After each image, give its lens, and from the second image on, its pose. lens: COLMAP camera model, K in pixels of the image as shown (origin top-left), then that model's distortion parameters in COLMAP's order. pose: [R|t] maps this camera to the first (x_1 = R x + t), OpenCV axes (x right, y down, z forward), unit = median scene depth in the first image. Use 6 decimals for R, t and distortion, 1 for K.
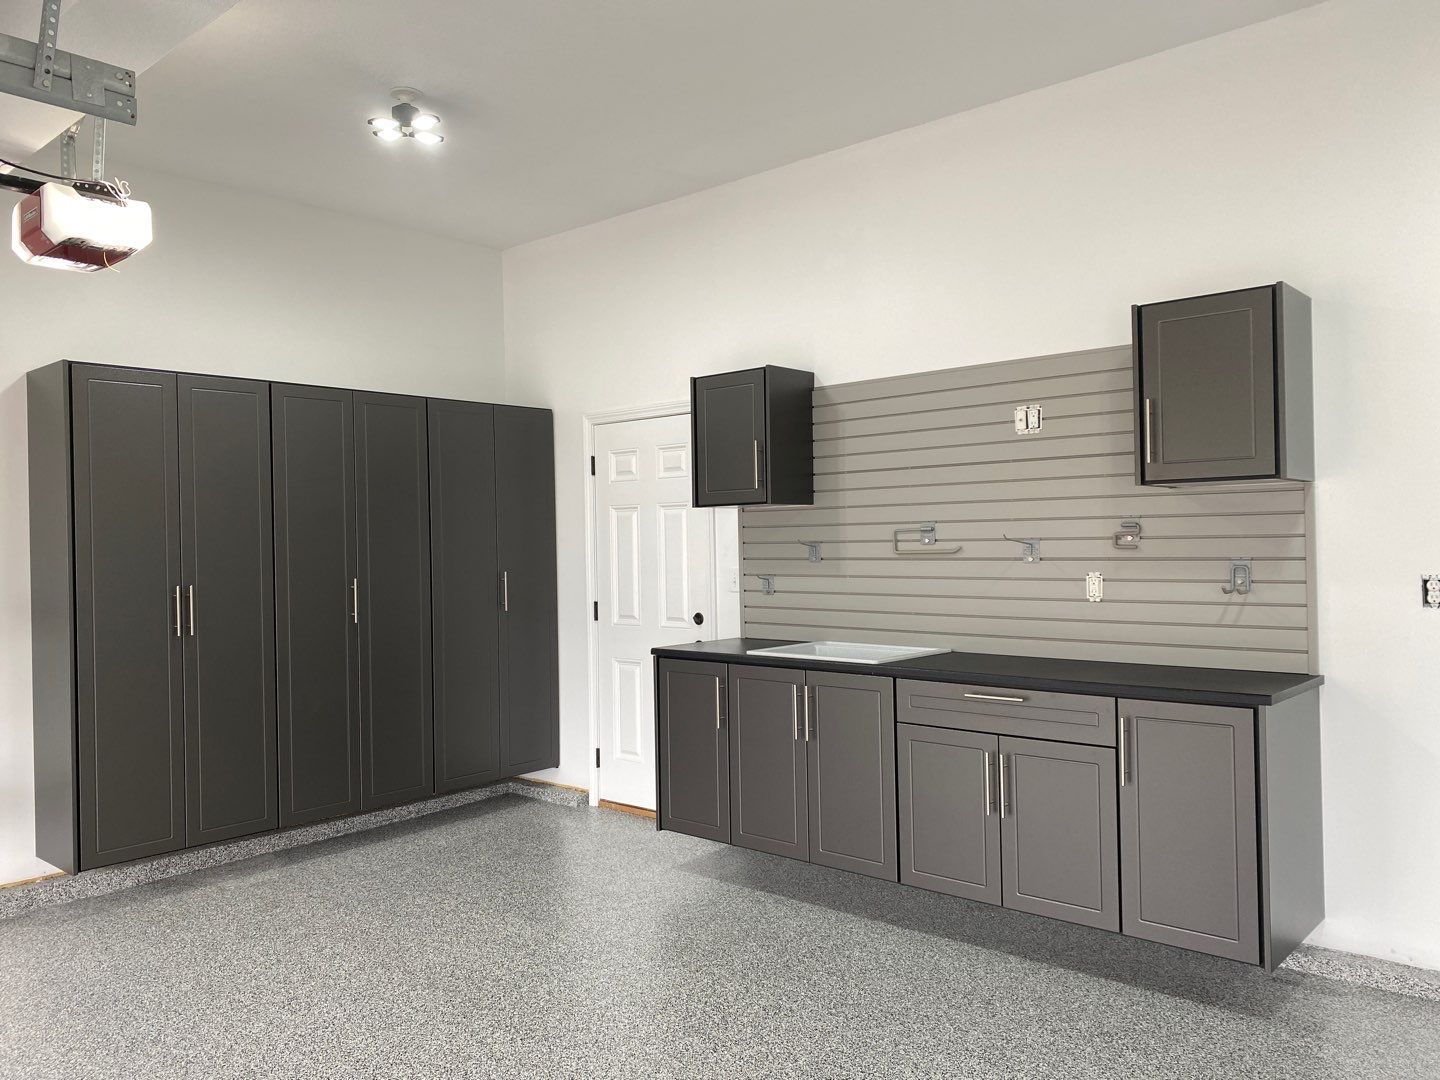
lens RADIAL K [[1091.6, 0, 720.0], [0, 1091.6, 540.0], [0, 0, 1]] dist [0.171558, -0.391040]
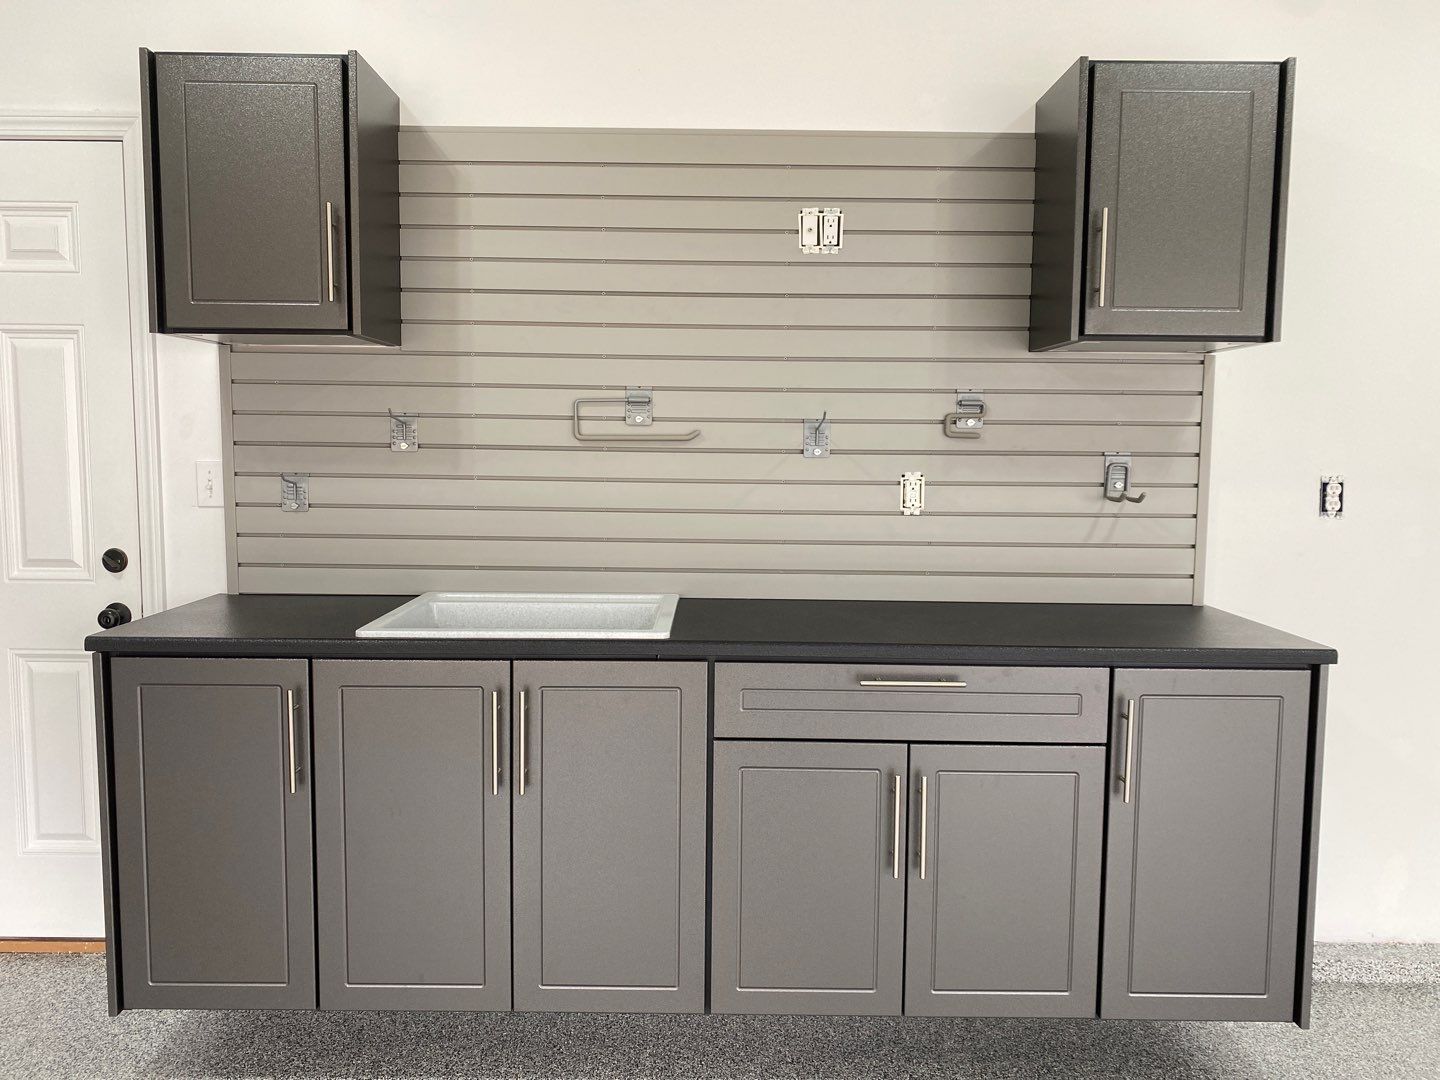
lens RADIAL K [[1098.6, 0, 715.2], [0, 1098.6, 541.5], [0, 0, 1]] dist [0.044506, -0.060858]
pose [[0.747999, -0.038721, 0.662570, -0.181443], [-0.024237, 0.996037, 0.085572, 0.015154], [-0.663258, -0.080066, 0.744096, 0.521446]]
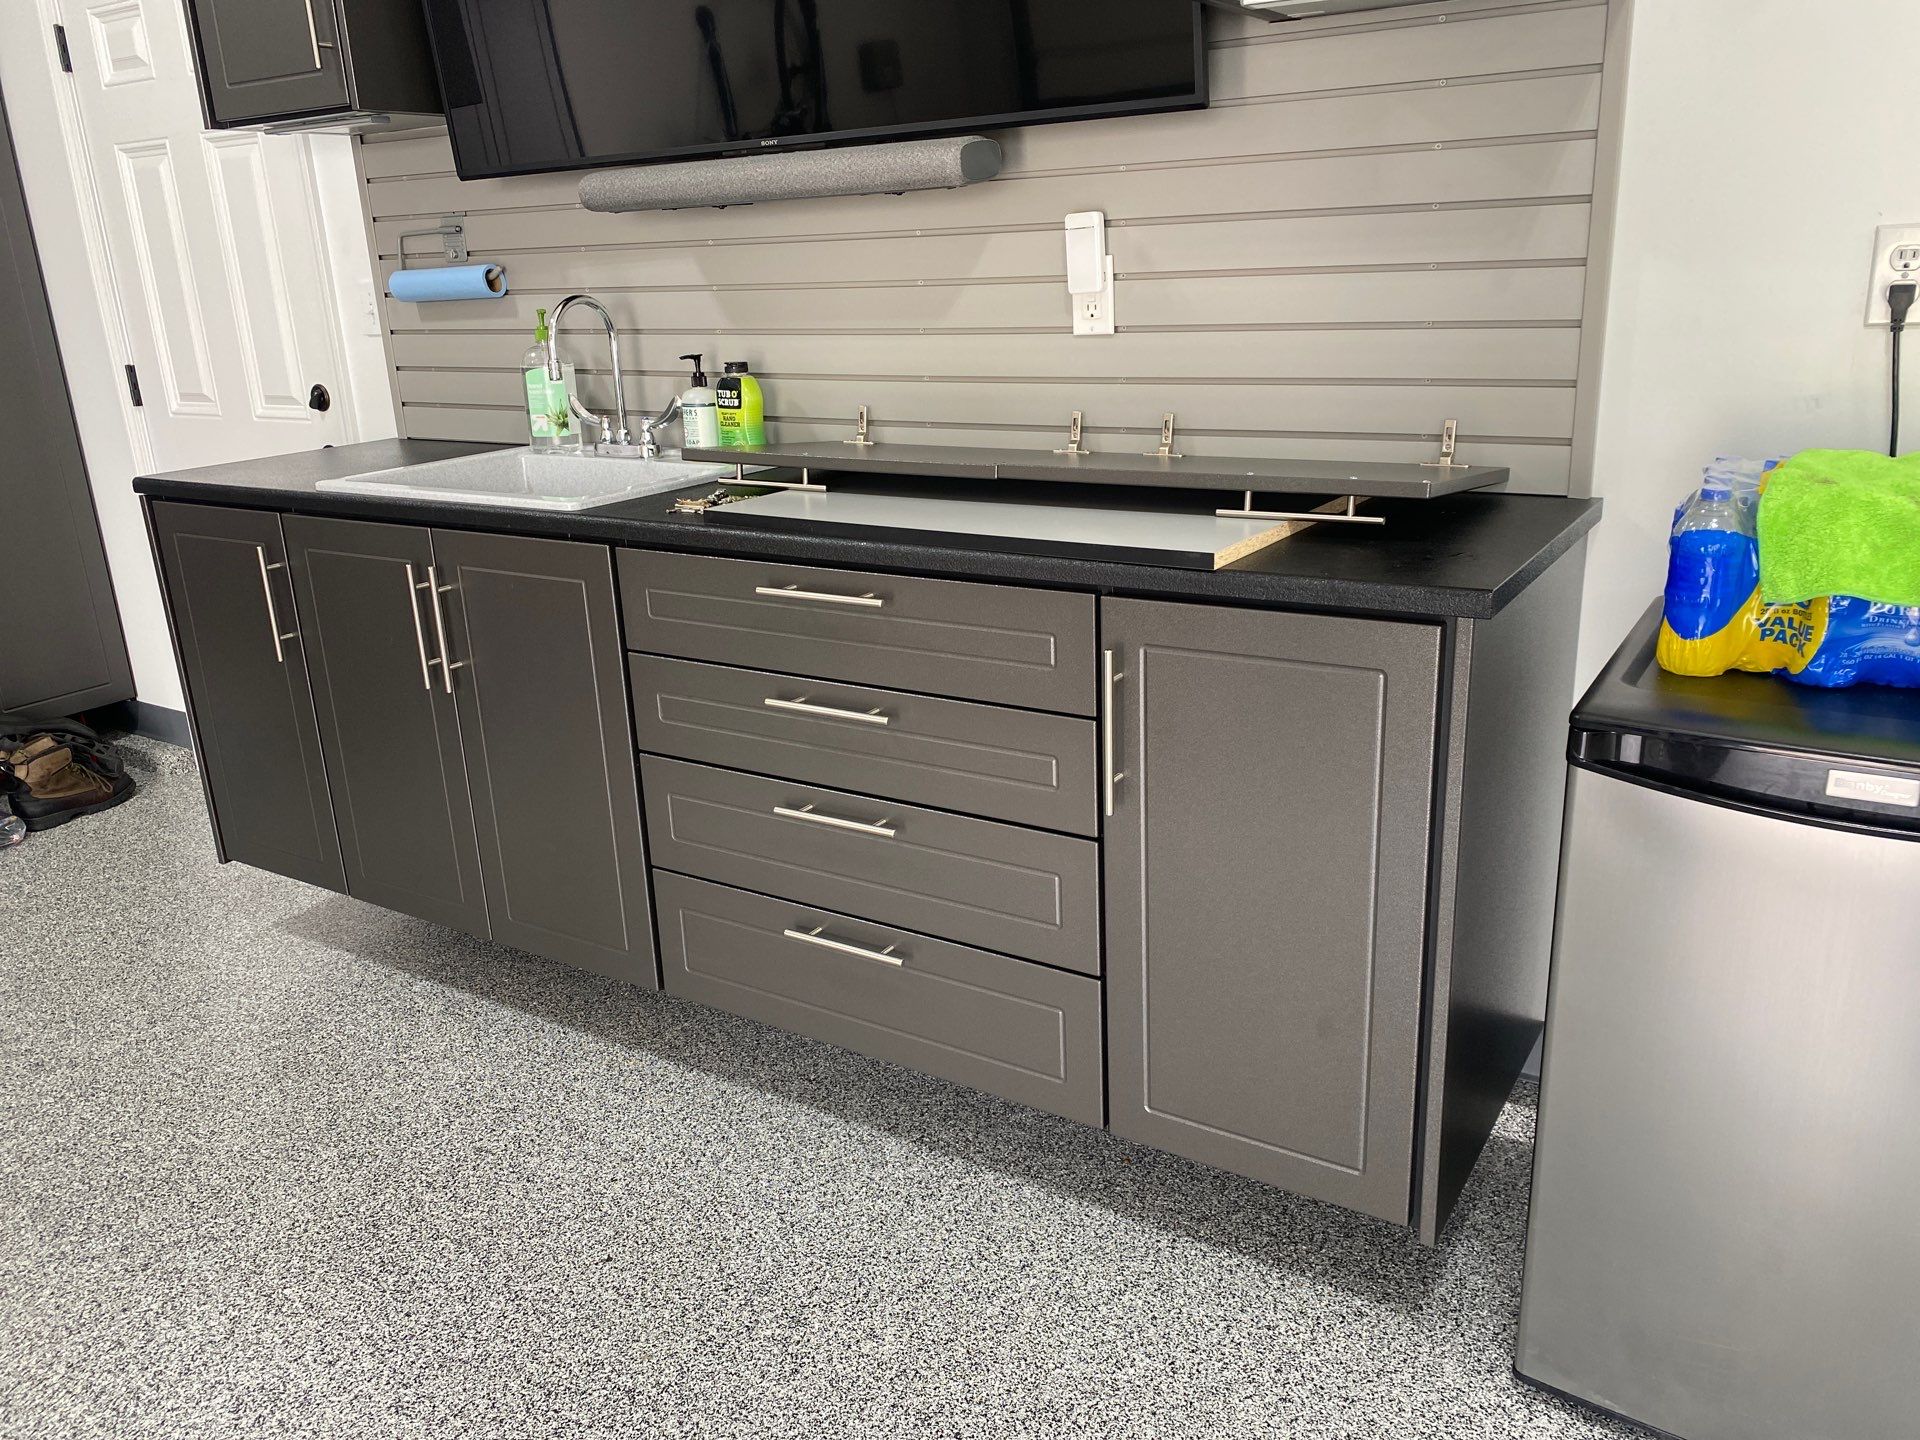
lens RADIAL K [[1476.7, 0, 957.6], [0, 1476.7, 702.8], [0, 0, 1]] dist [0.011132, -0.001517]
pose [[0.987742, -0.070305, 0.139368, 0.180840], [0.026169, 0.954775, 0.296177, 0.020674], [-0.153888, -0.288899, 0.944911, 0.396087]]
